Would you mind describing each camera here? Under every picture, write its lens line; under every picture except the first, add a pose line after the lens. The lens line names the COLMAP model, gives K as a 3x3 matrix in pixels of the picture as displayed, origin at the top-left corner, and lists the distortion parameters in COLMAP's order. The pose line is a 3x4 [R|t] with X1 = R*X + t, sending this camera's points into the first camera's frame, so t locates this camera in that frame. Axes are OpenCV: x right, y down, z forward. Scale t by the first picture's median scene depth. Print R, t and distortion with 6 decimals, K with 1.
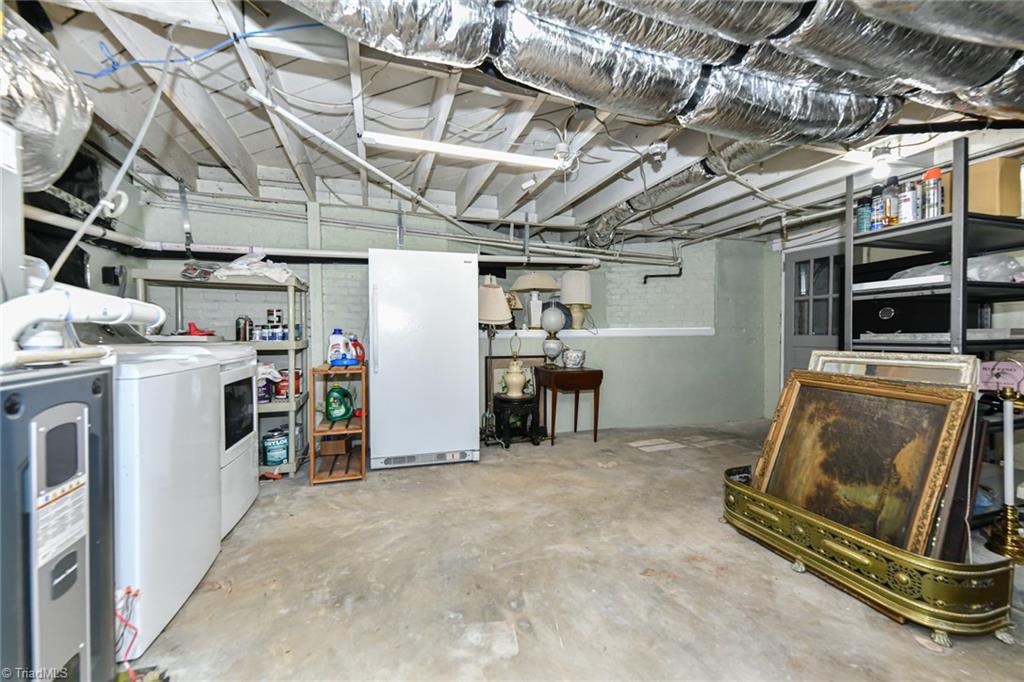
lens RADIAL K [[416.6, 0, 512.1], [0, 416.6, 340.4], [0, 0, 1]] dist [0.025295, -0.000738]
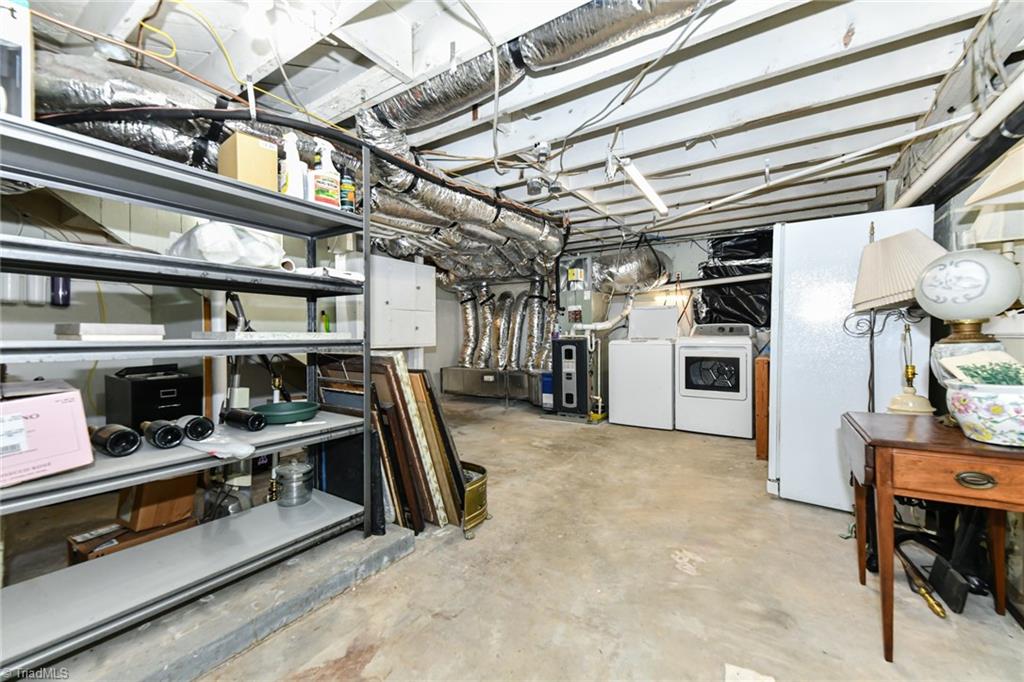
lens RADIAL K [[416.6, 0, 512.3], [0, 416.6, 339.7], [0, 0, 1]] dist [0.025295, -0.000738]
pose [[-0.792533, 0.013082, -0.609689, 1.057427], [-0.001988, 0.999709, 0.024035, -0.019919], [0.609826, 0.020261, -0.792276, 1.818241]]
